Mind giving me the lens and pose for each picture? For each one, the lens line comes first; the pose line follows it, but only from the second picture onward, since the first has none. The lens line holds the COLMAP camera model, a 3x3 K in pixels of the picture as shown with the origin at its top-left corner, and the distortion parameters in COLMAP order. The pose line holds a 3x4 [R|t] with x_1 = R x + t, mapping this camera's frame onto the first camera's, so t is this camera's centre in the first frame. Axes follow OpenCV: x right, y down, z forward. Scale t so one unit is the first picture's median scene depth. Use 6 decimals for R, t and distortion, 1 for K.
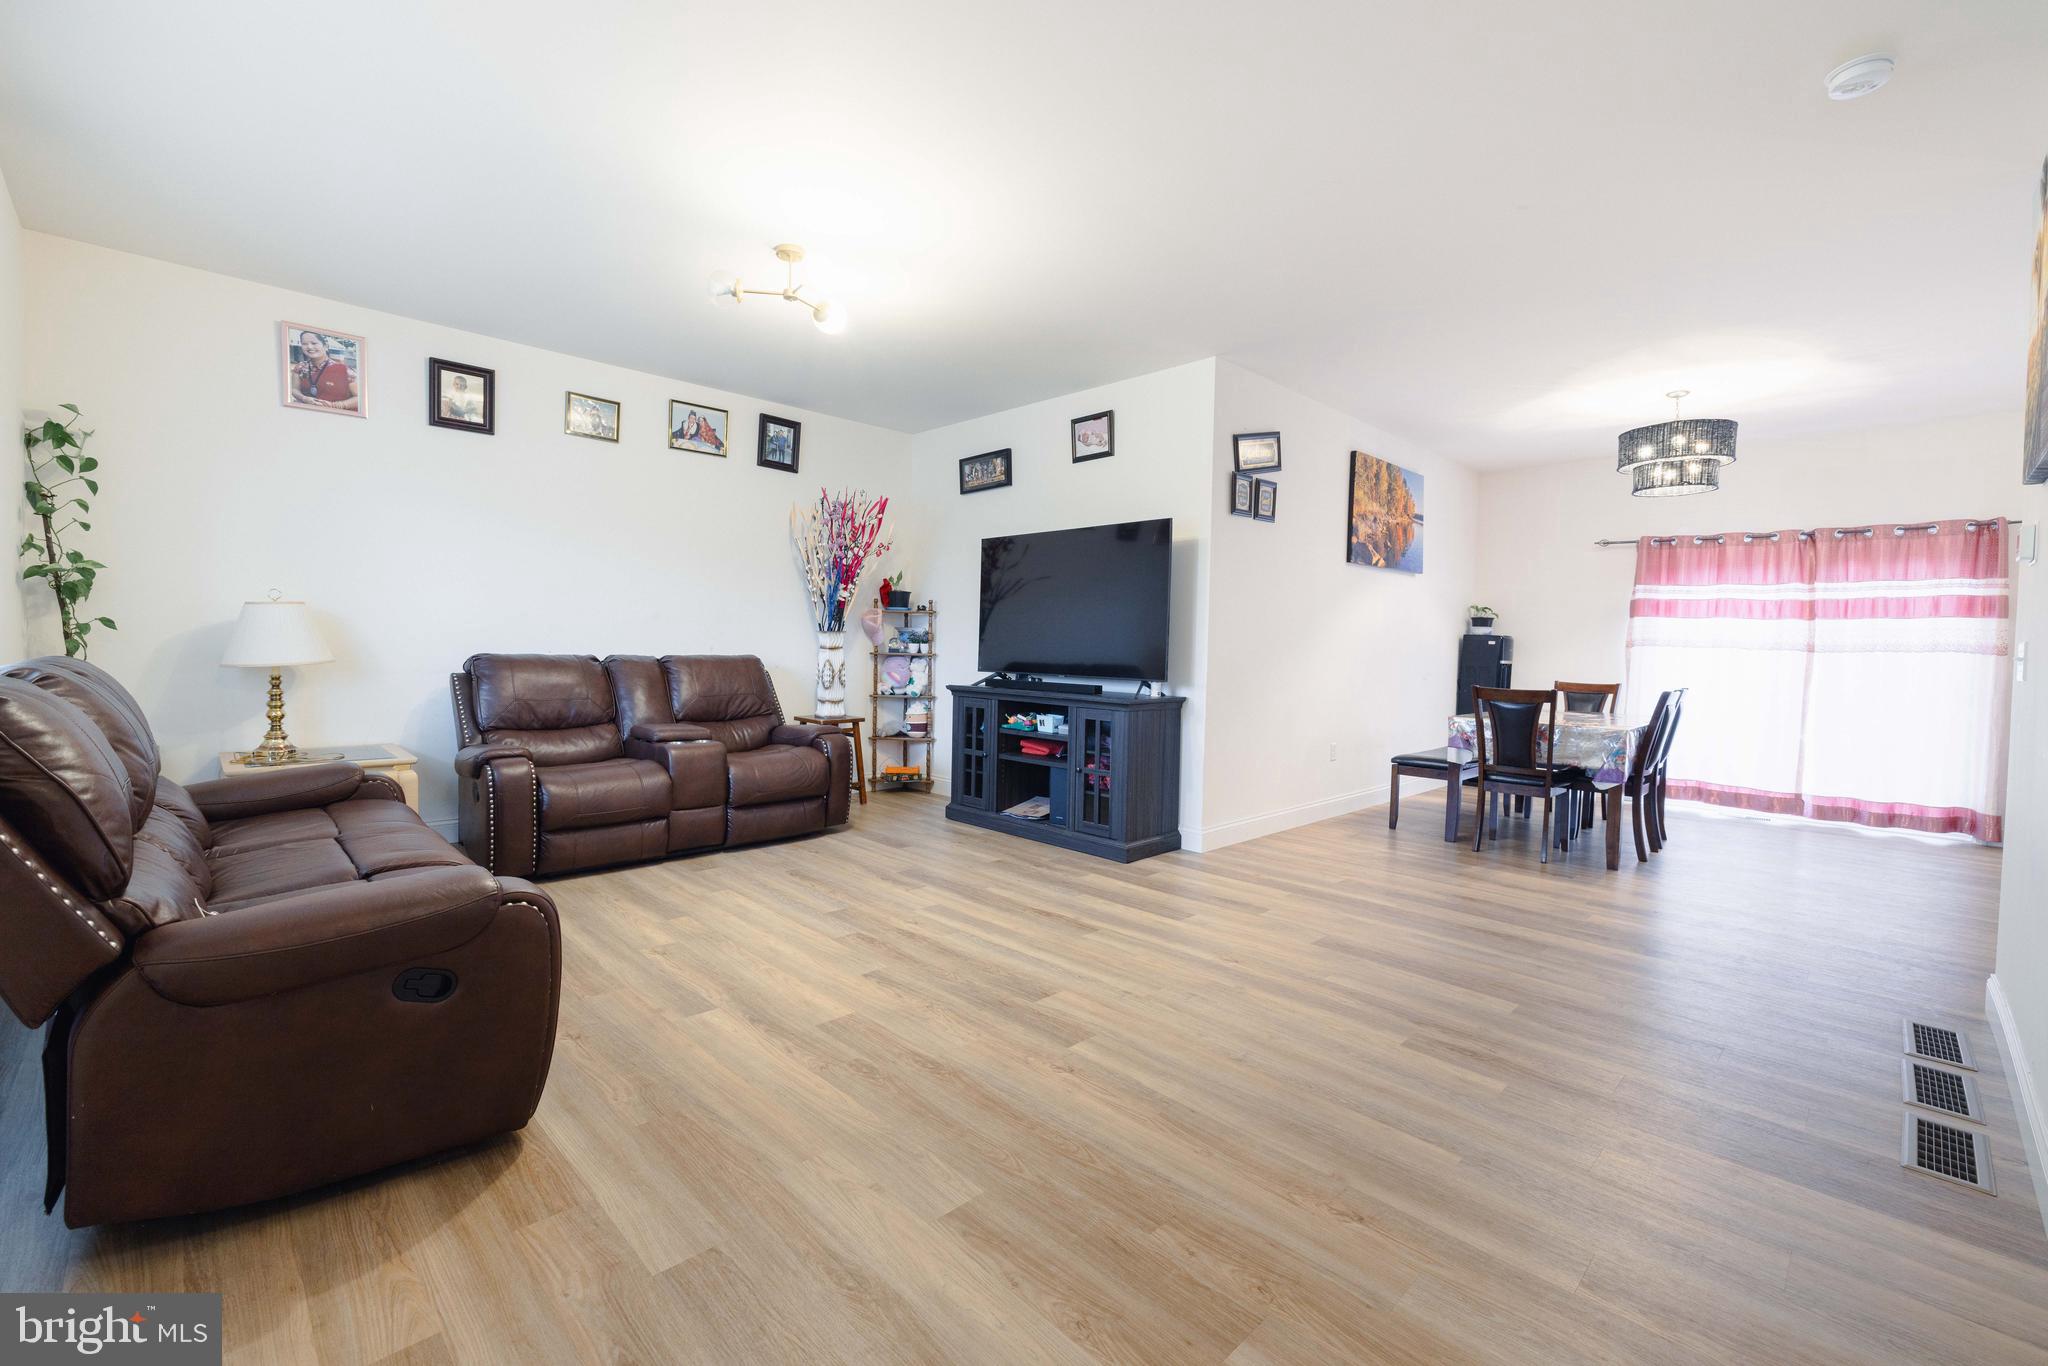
lens RADIAL K [[859.7, 0, 1022.1], [0, 859.7, 680.0], [0, 0, 1]] dist [0.001447, 0.000882]
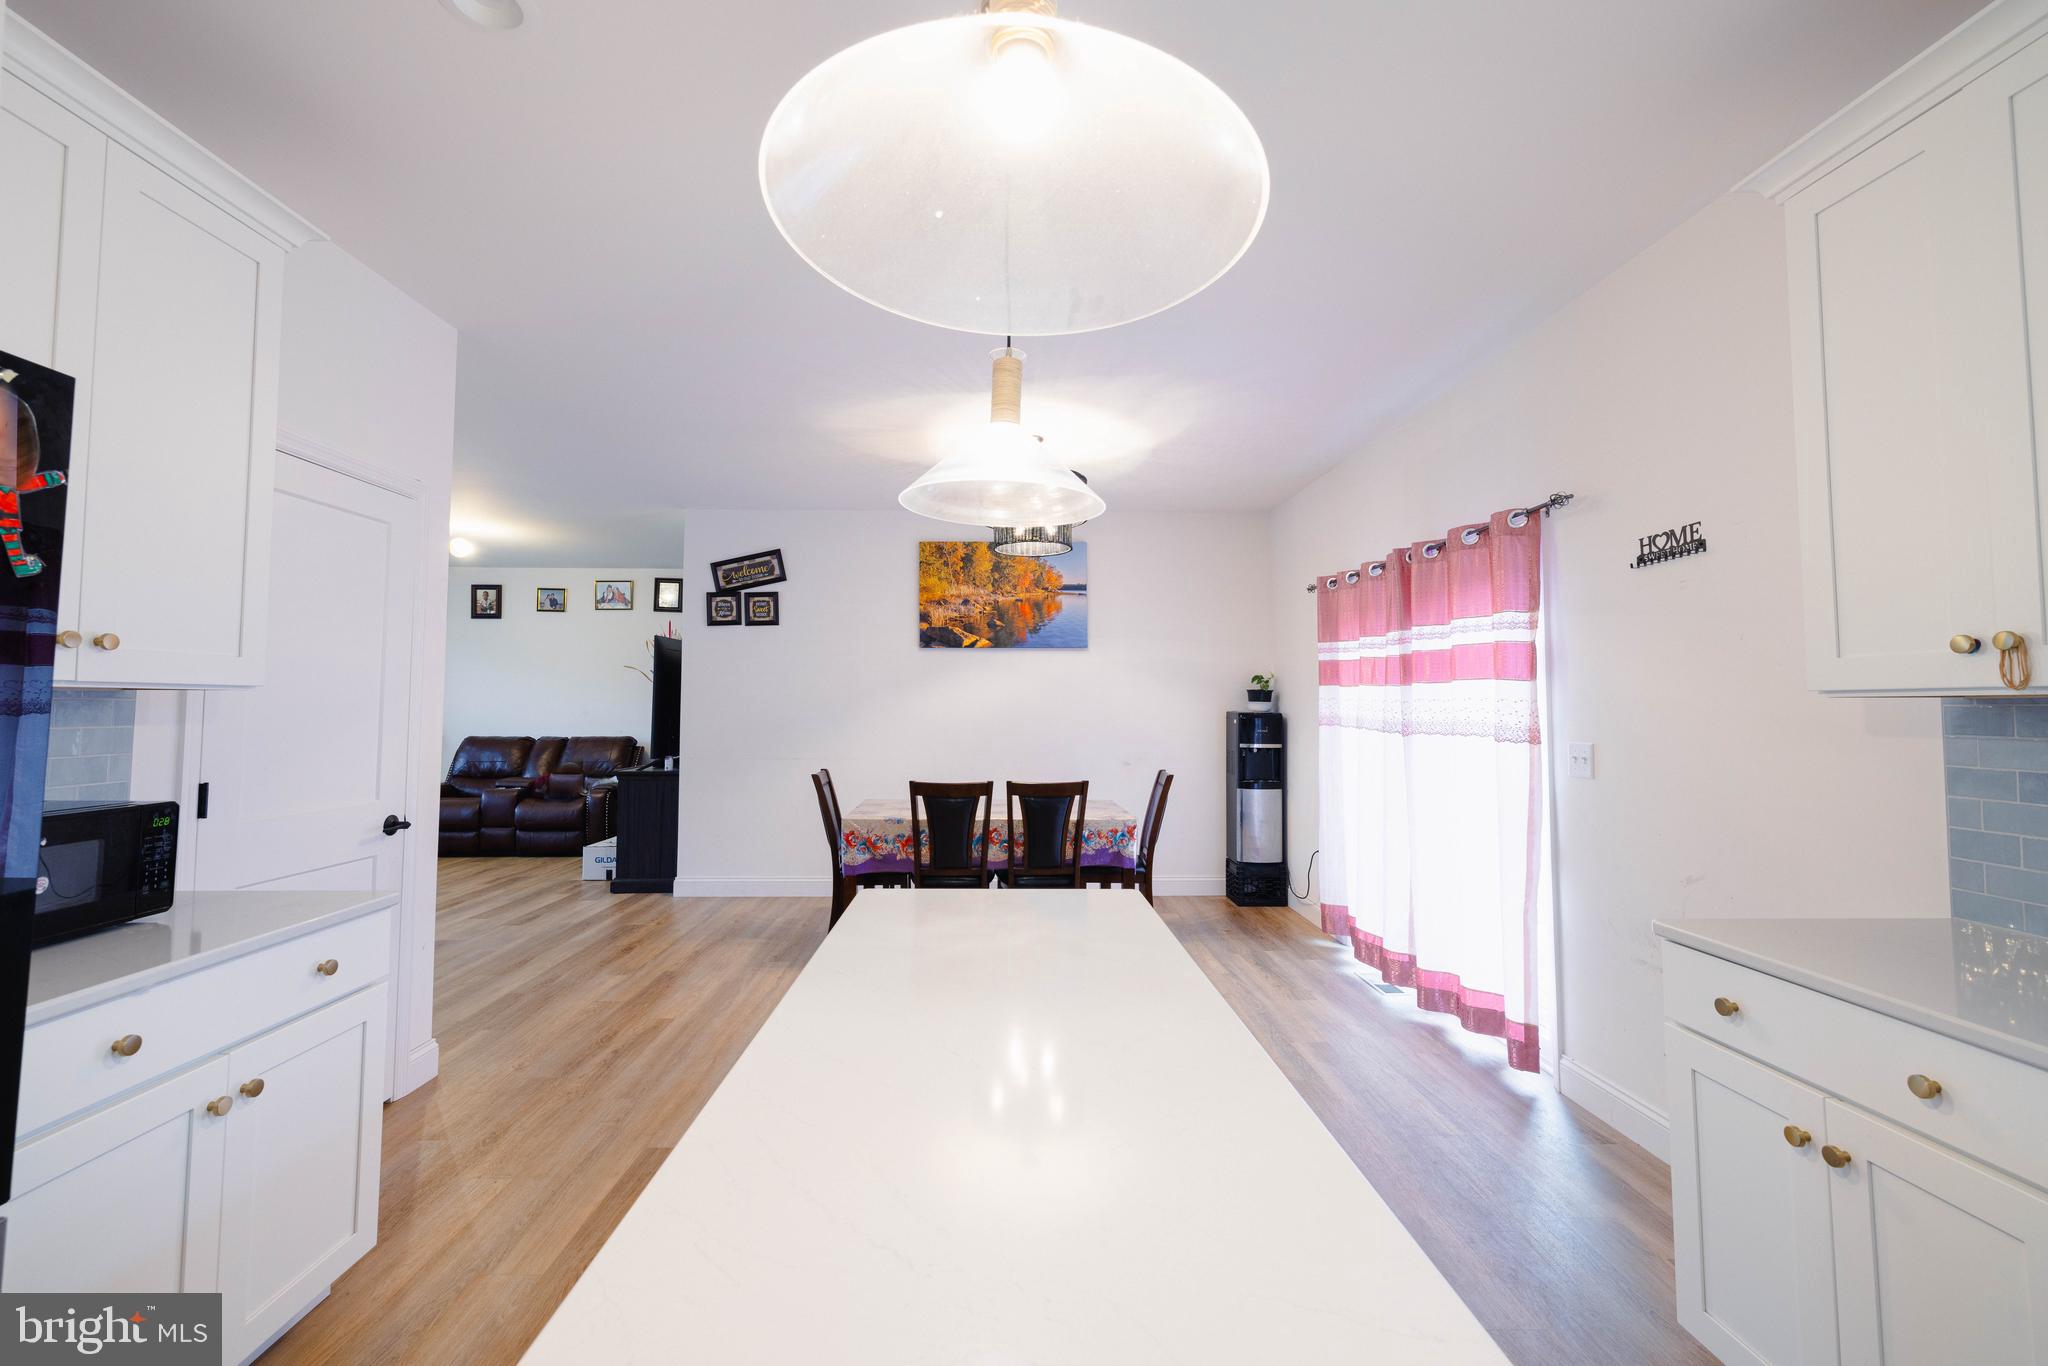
lens RADIAL K [[859.7, 0, 1019.5], [0, 859.7, 688.3], [0, 0, 1]] dist [0.001447, 0.000882]
pose [[0.733441, -0.035365, -0.678832, 1.330180], [-0.015576, 0.997509, -0.068796, -0.021338], [0.679575, 0.061032, 0.731063, 0.371796]]
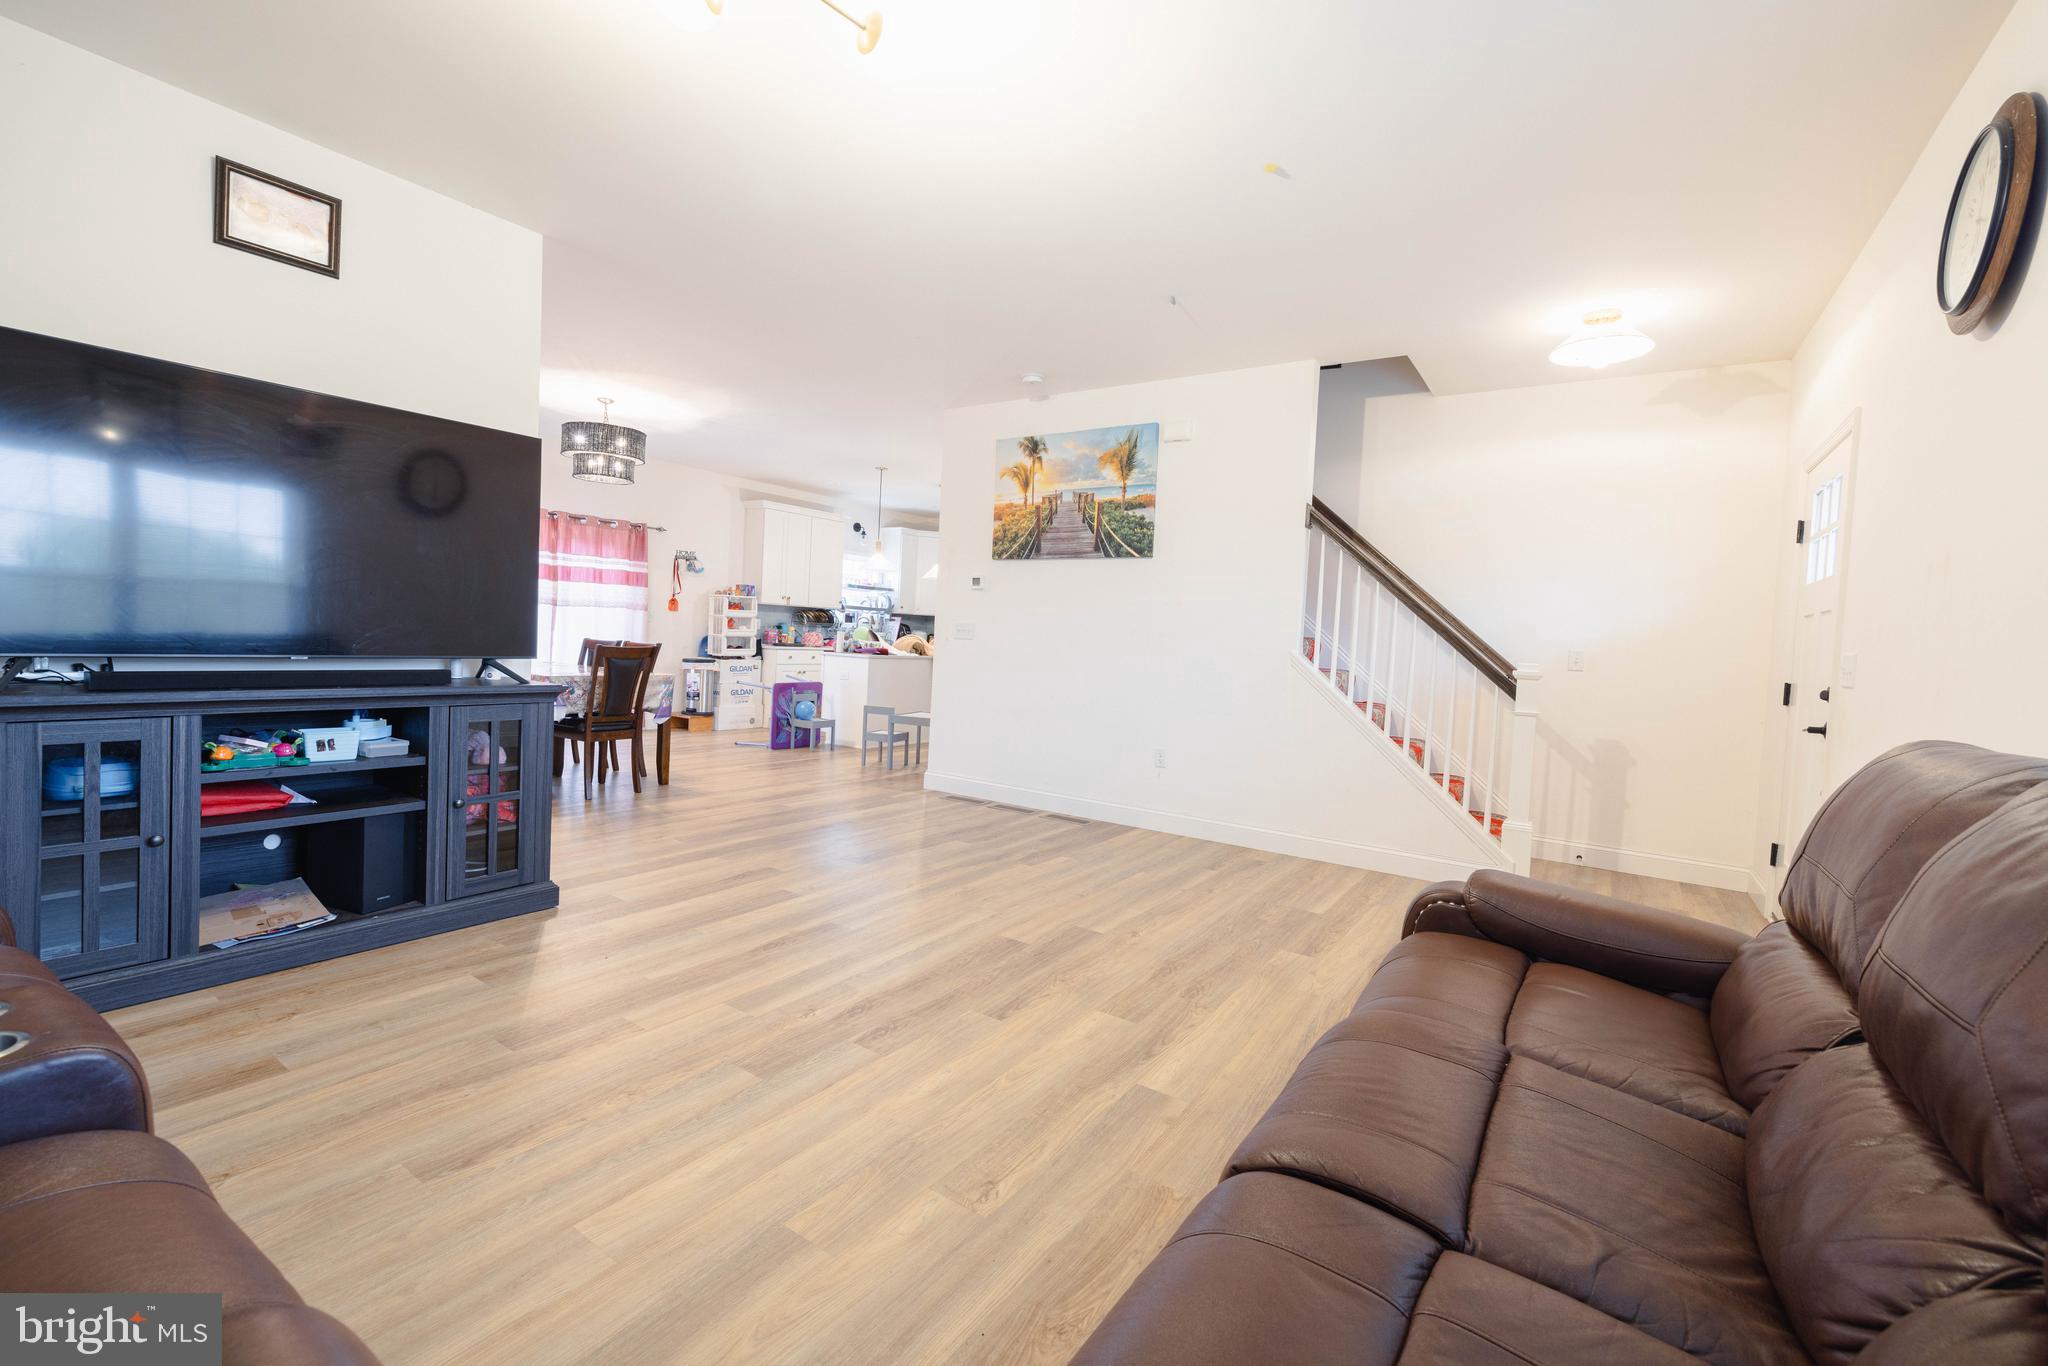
lens RADIAL K [[859.7, 0, 1011.8], [0, 859.7, 670.0], [0, 0, 1]] dist [0.001447, 0.000882]
pose [[-0.190365, -0.071587, 0.979100, -0.580347], [-0.012028, 0.997433, 0.070589, -0.040844], [-0.981640, 0.001661, -0.190737, 0.660683]]
